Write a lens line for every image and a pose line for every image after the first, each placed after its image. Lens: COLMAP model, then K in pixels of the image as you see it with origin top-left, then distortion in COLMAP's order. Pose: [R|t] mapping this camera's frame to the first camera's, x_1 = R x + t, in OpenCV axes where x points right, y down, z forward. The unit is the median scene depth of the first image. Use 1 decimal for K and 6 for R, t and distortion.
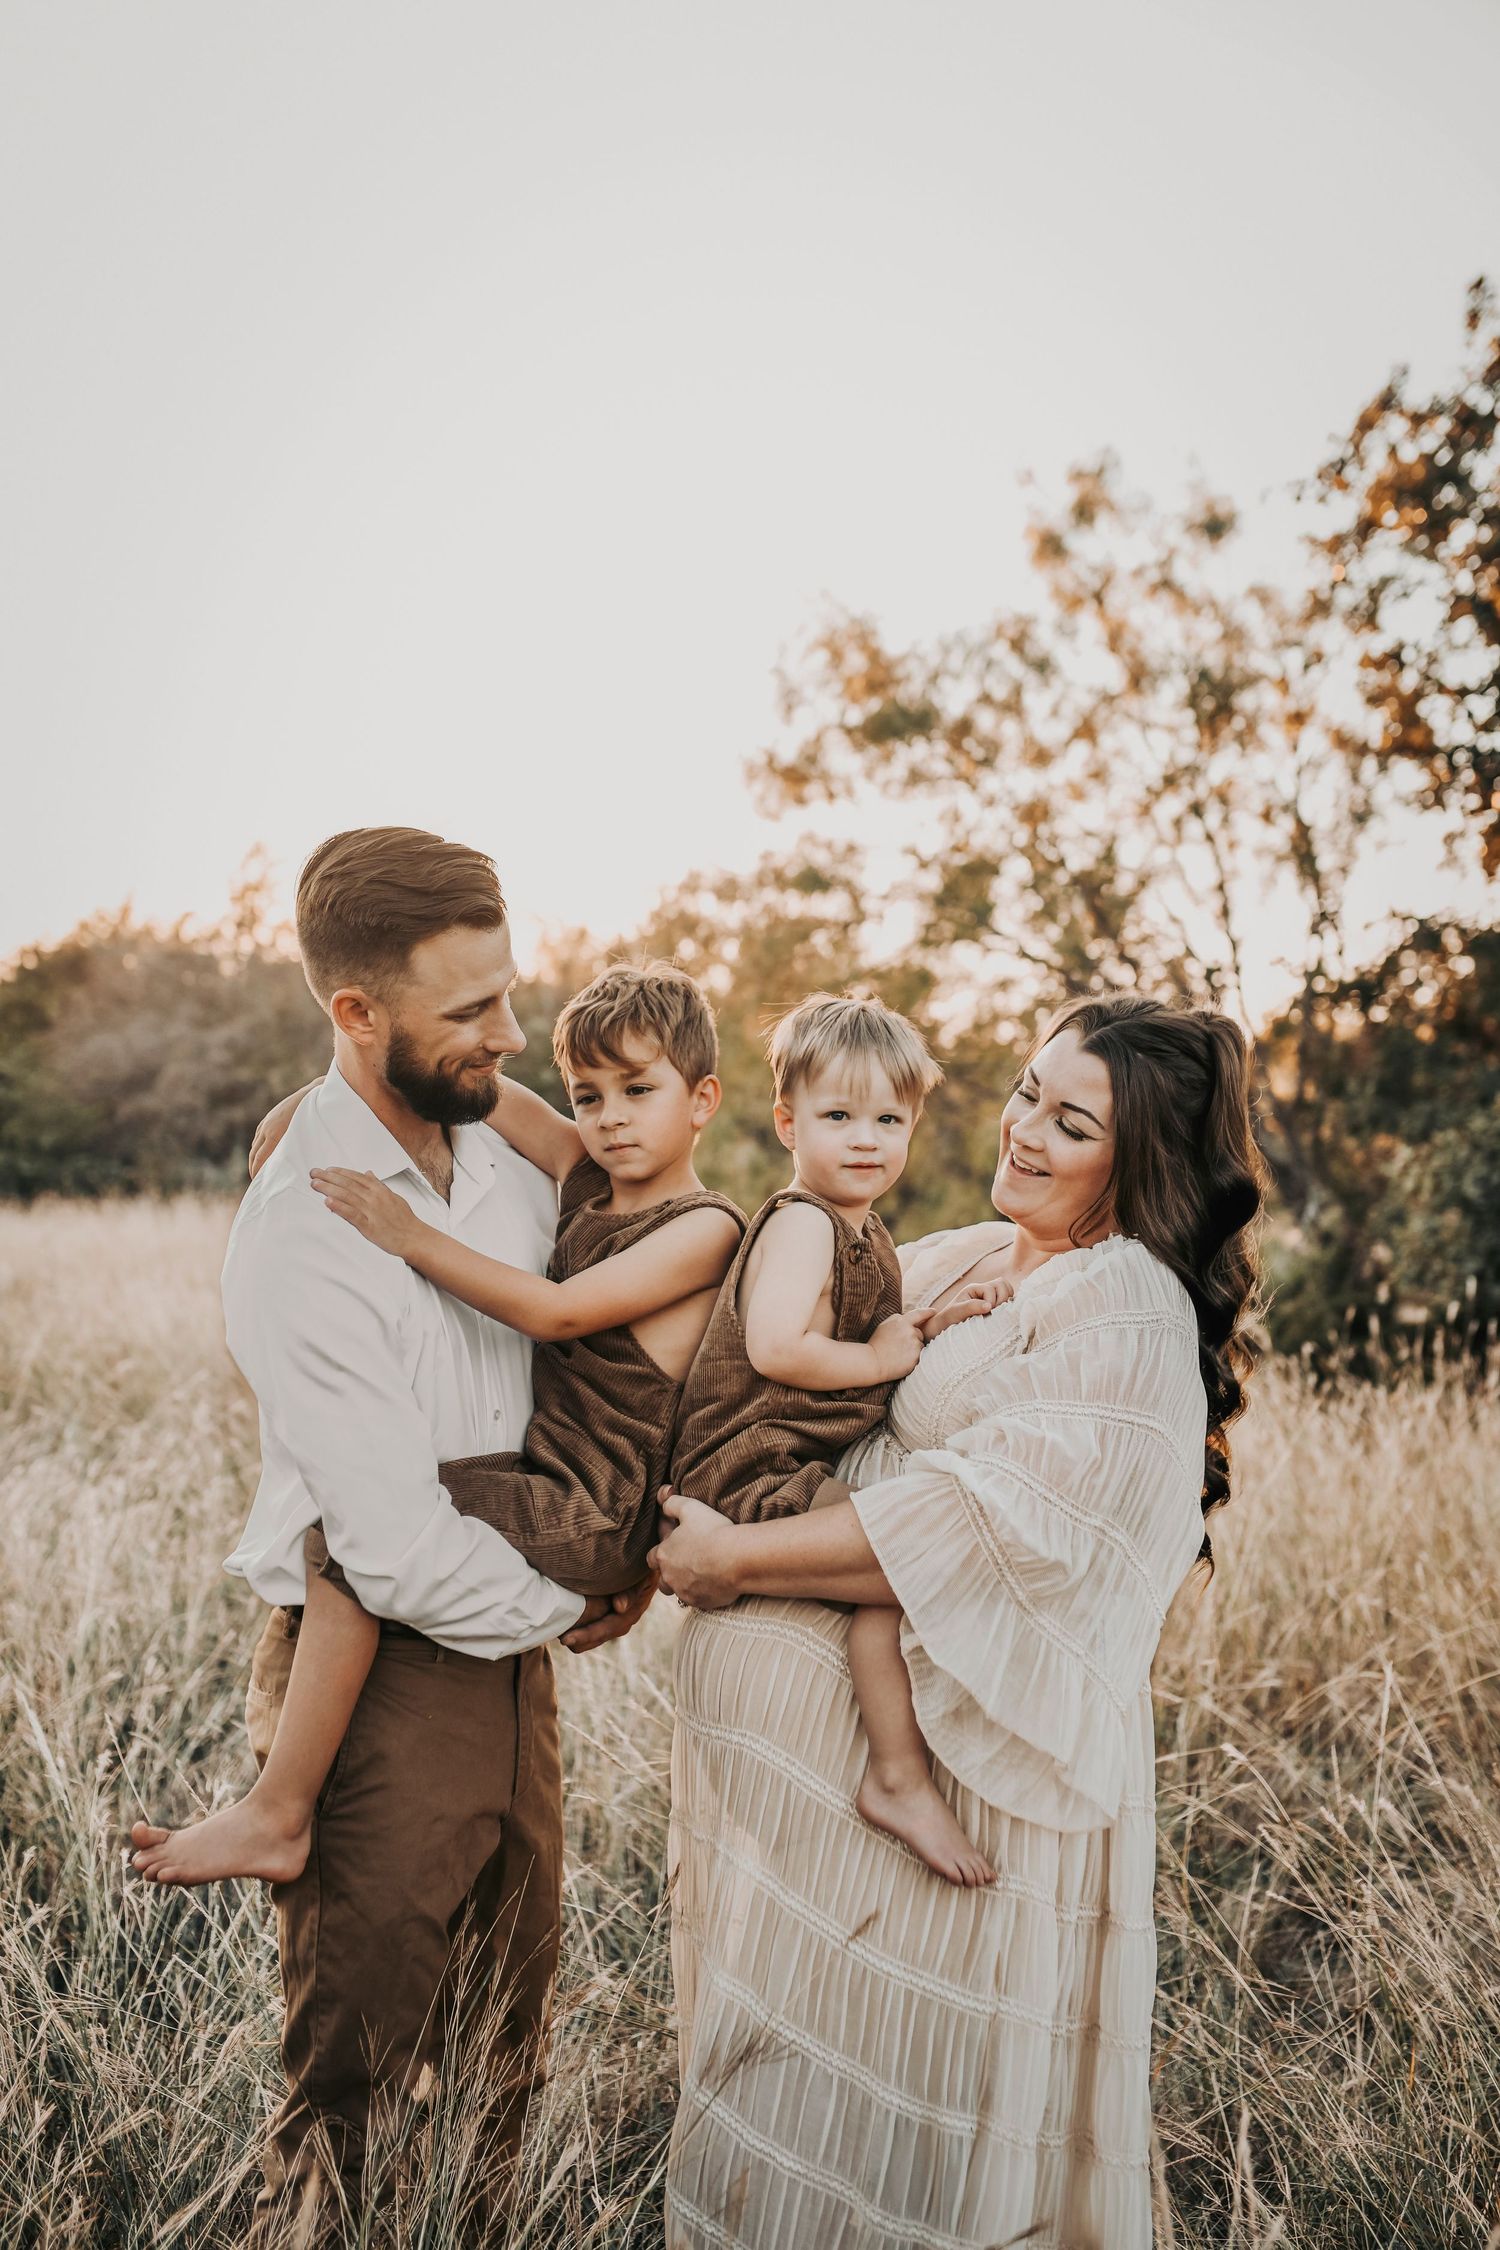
lens RADIAL K [[2104.6, 0, 750.0], [0, 2104.6, 1125.0], [0, 0, 1]] dist [-0.078402, 0.100408]
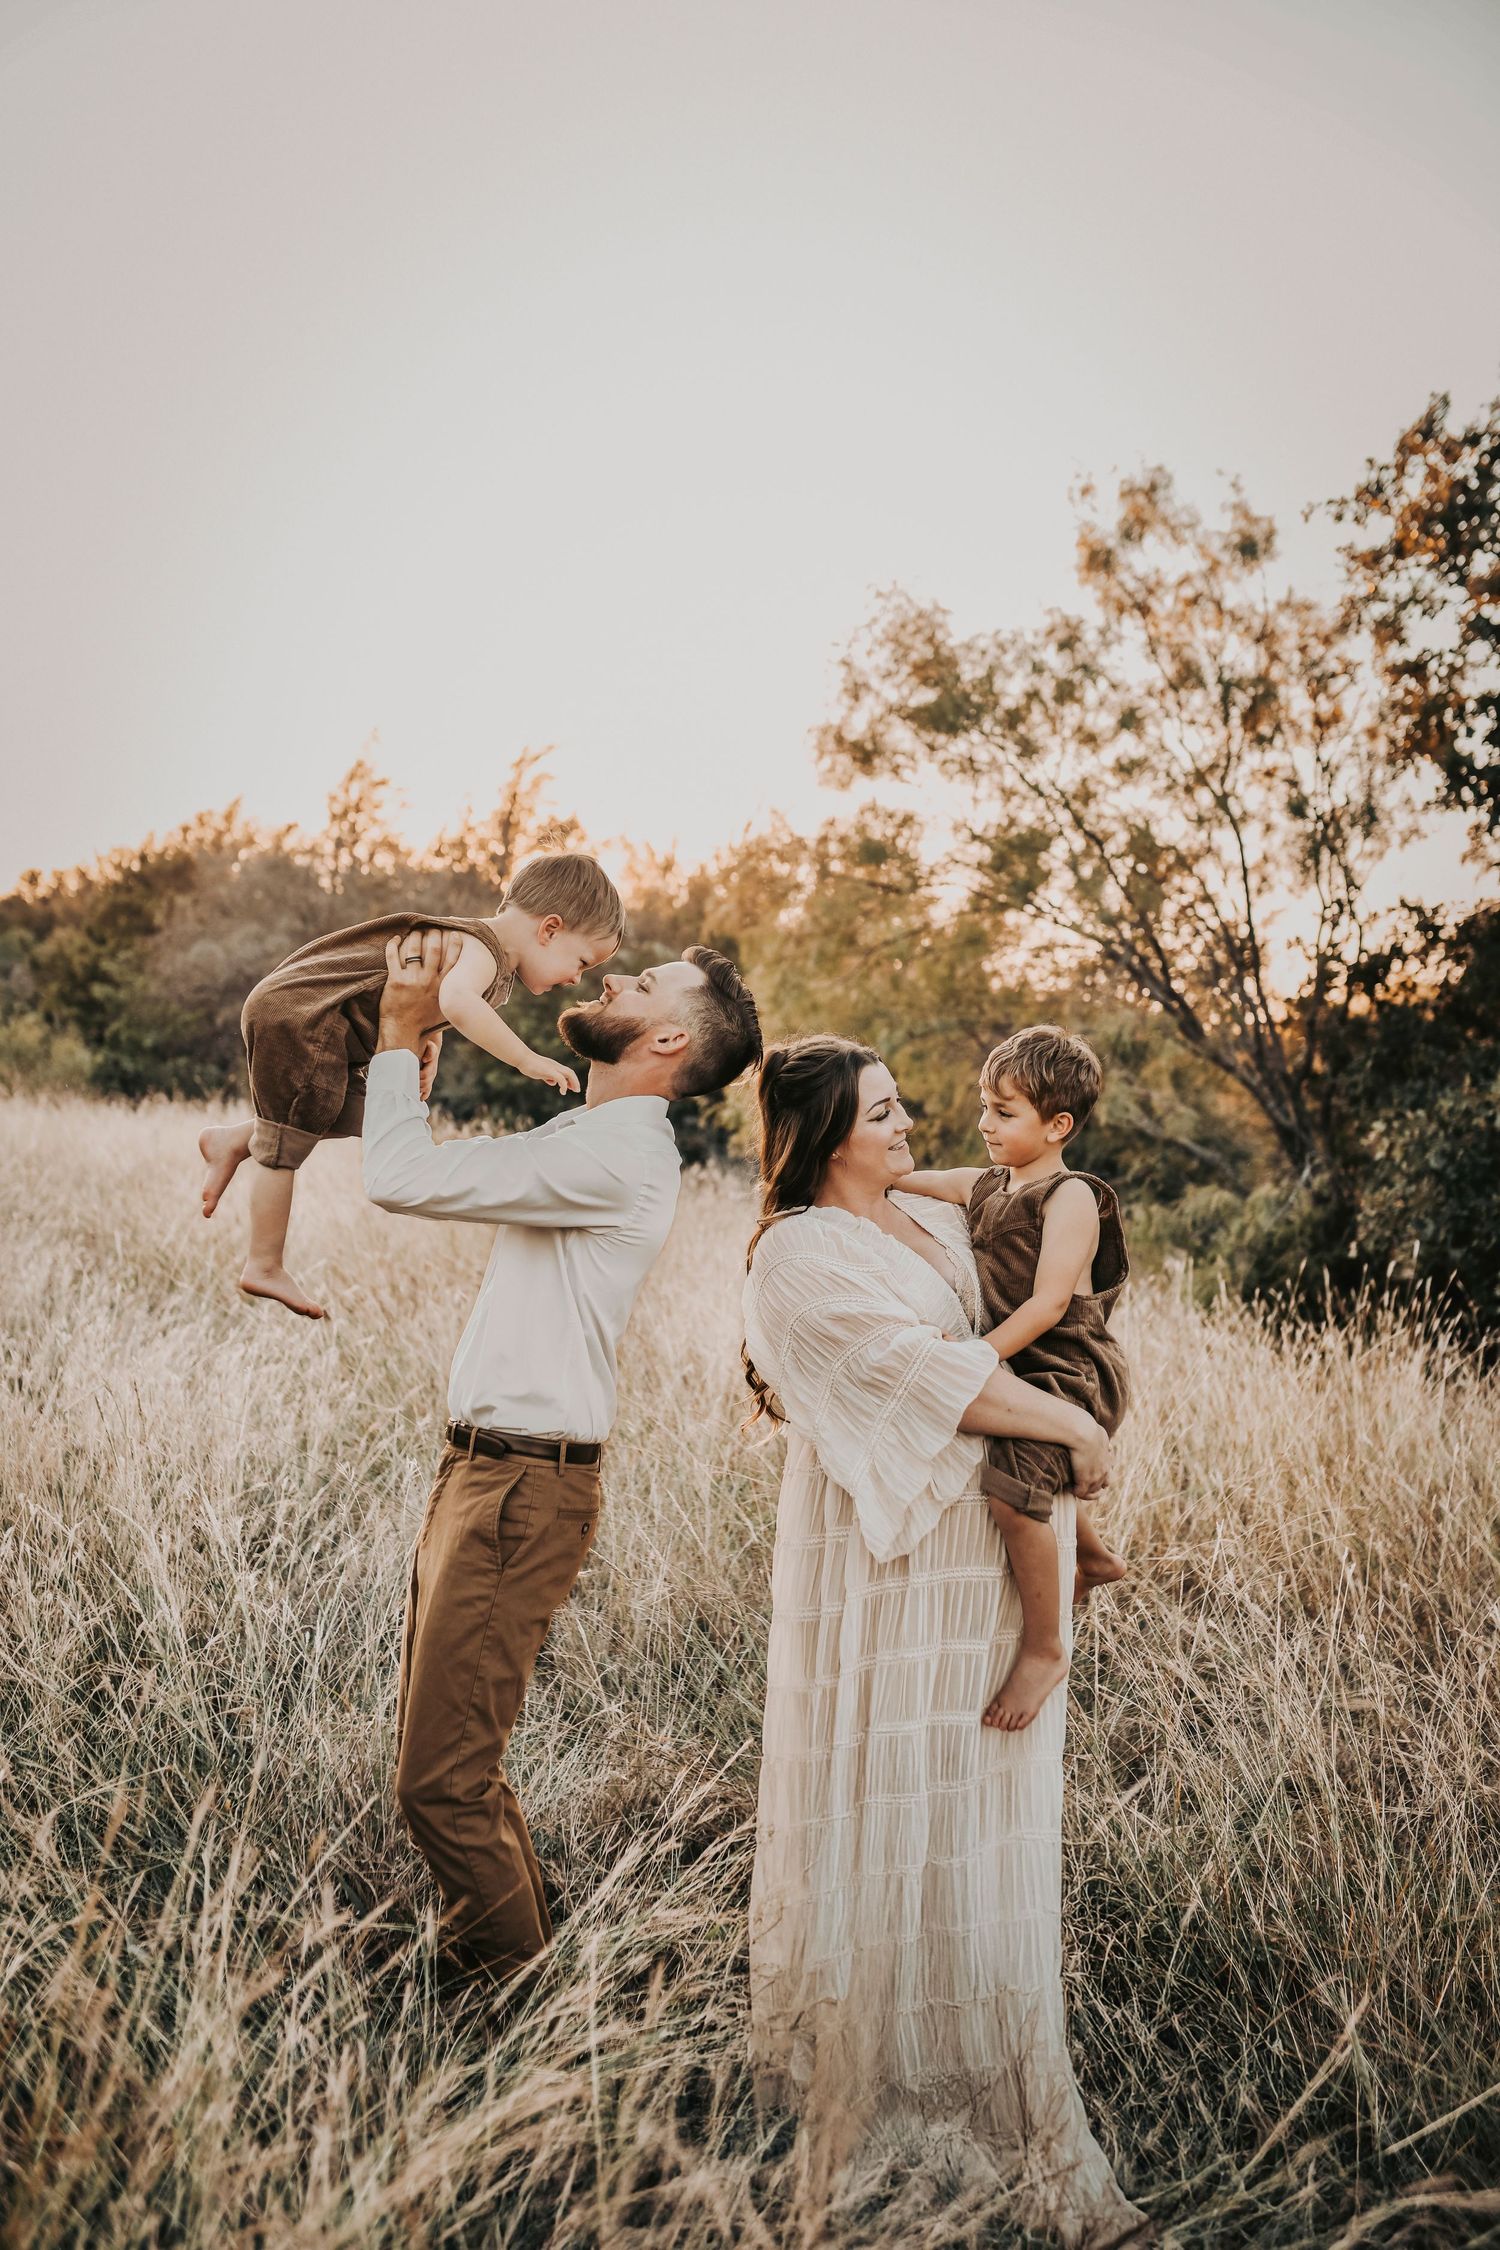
lens RADIAL K [[2104.6, 0, 750.0], [0, 2104.6, 1125.0], [0, 0, 1]] dist [-0.078402, 0.100408]
pose [[0.998034, 0.050927, -0.036535, 0.013707], [-0.049595, 0.998103, 0.036491, -0.009361], [0.038324, -0.034608, 0.998666, -0.104693]]
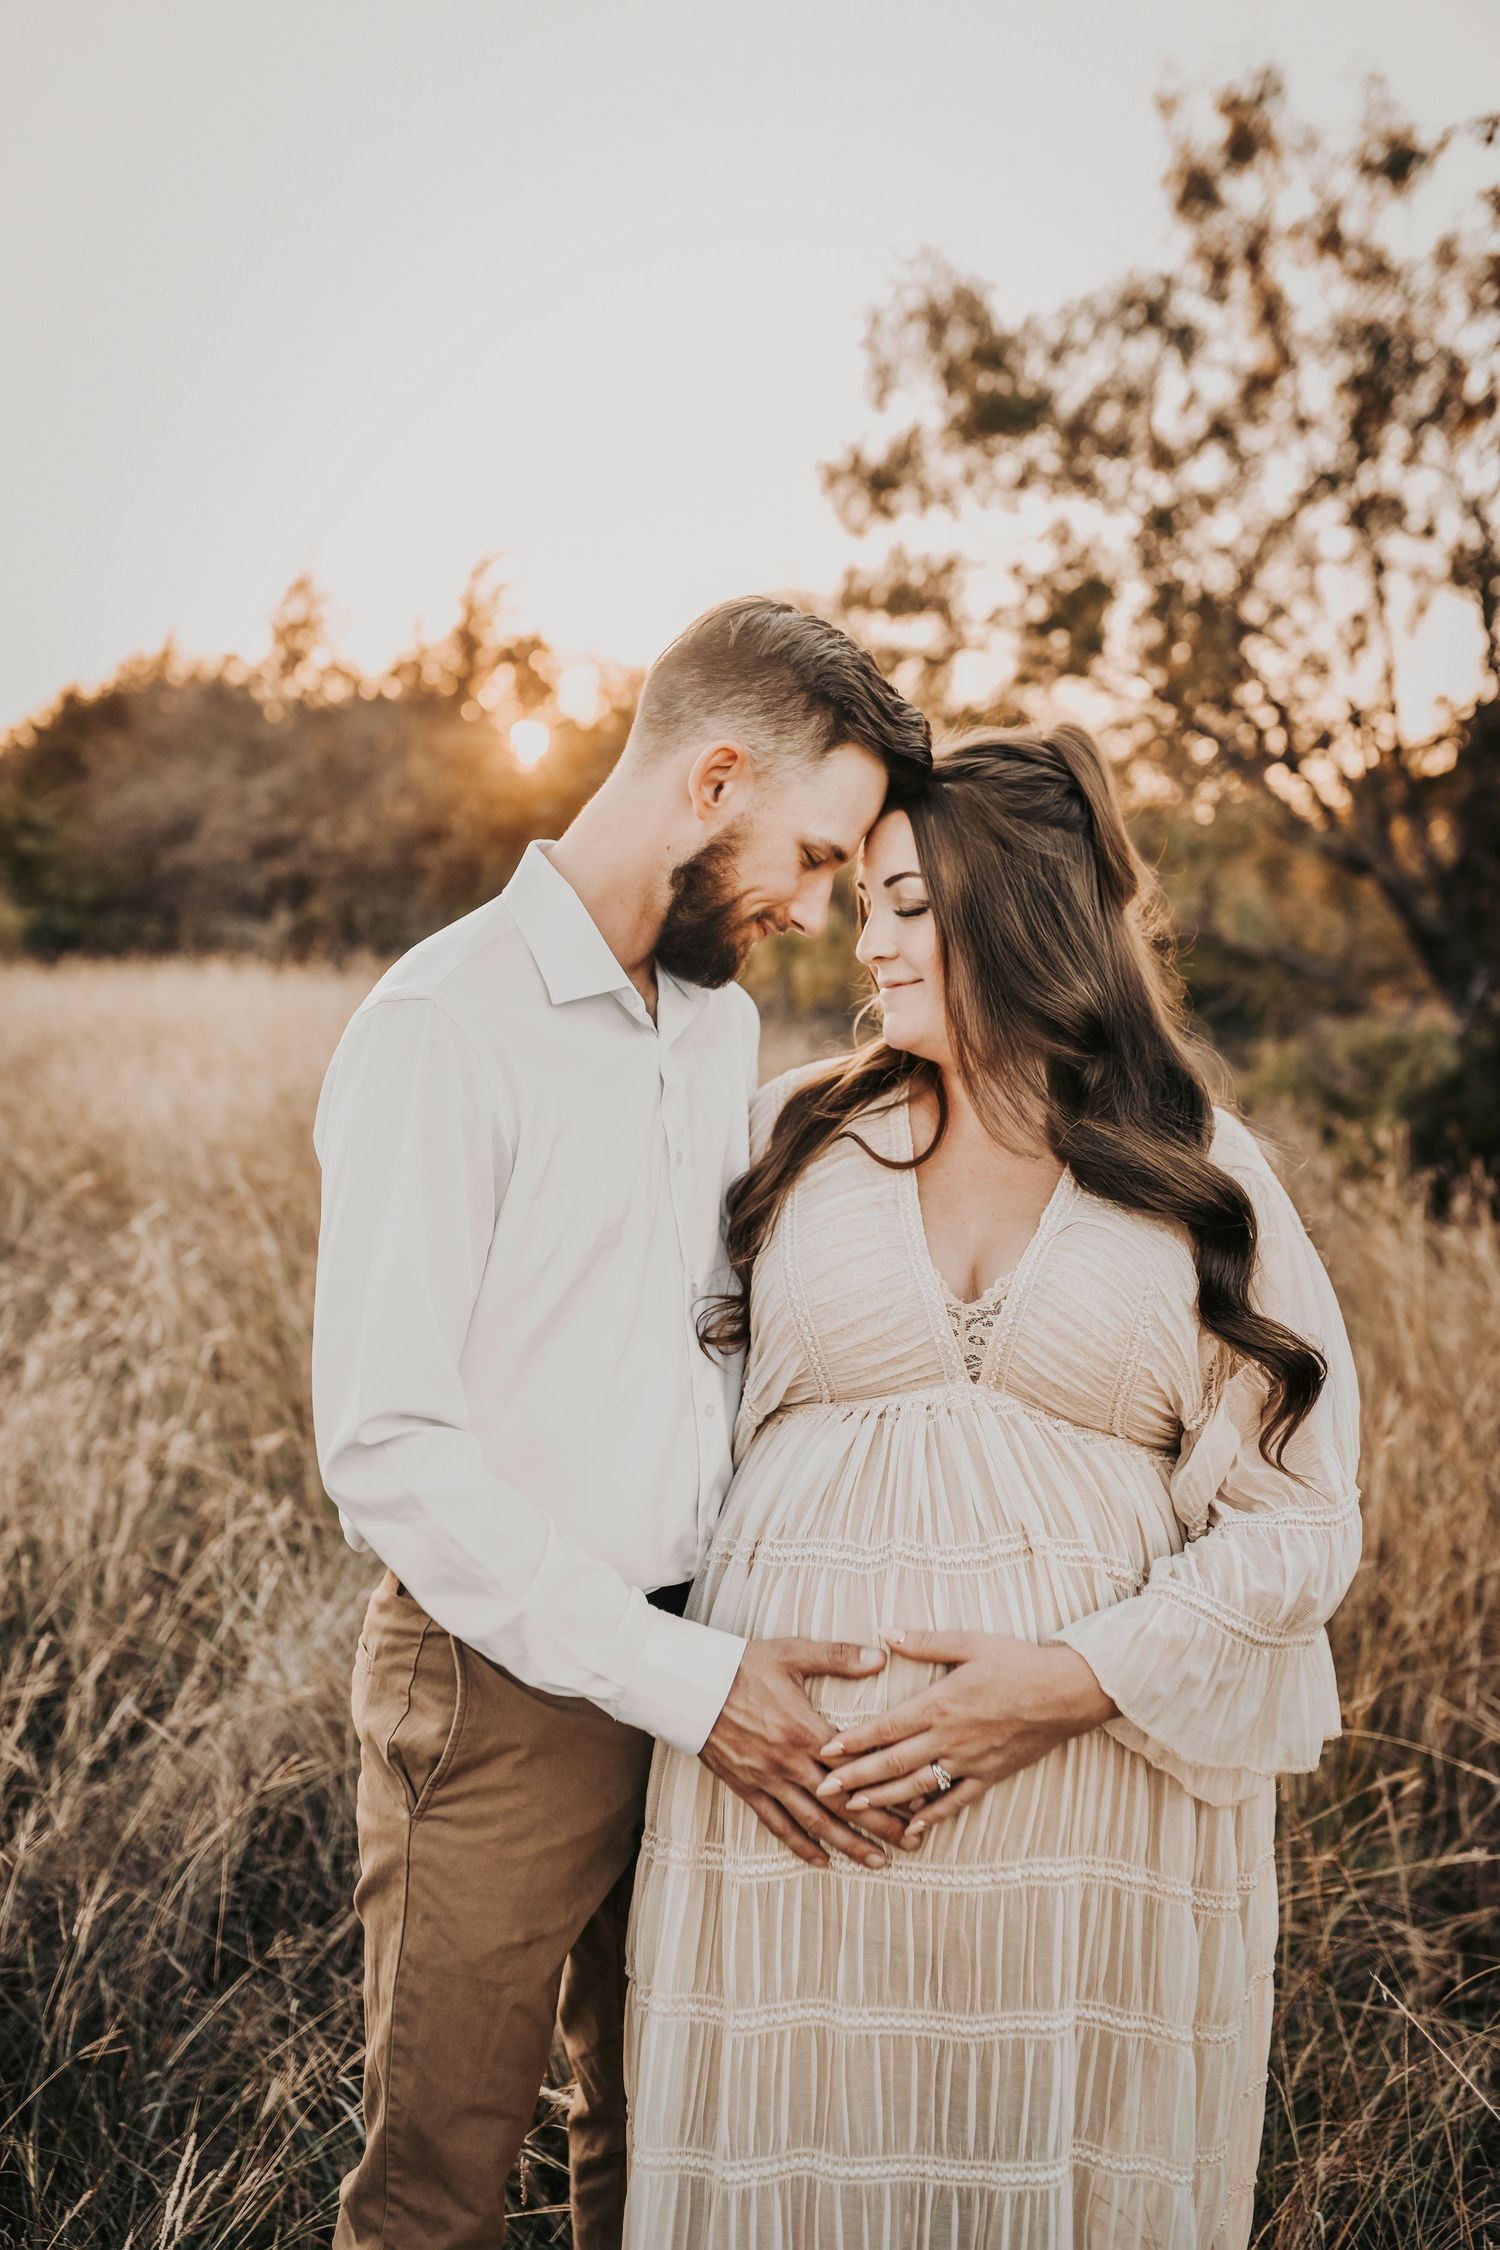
lens RADIAL K [[2104.6, 0, 750.0], [0, 2104.6, 1125.0], [0, 0, 1]] dist [-0.078402, 0.100408]
pose [[0.999520, 0.007386, -0.030076, -0.005891], [-0.003801, 0.993063, 0.117526, -0.003785], [0.030736, -0.117355, 0.992614, 0.117219]]
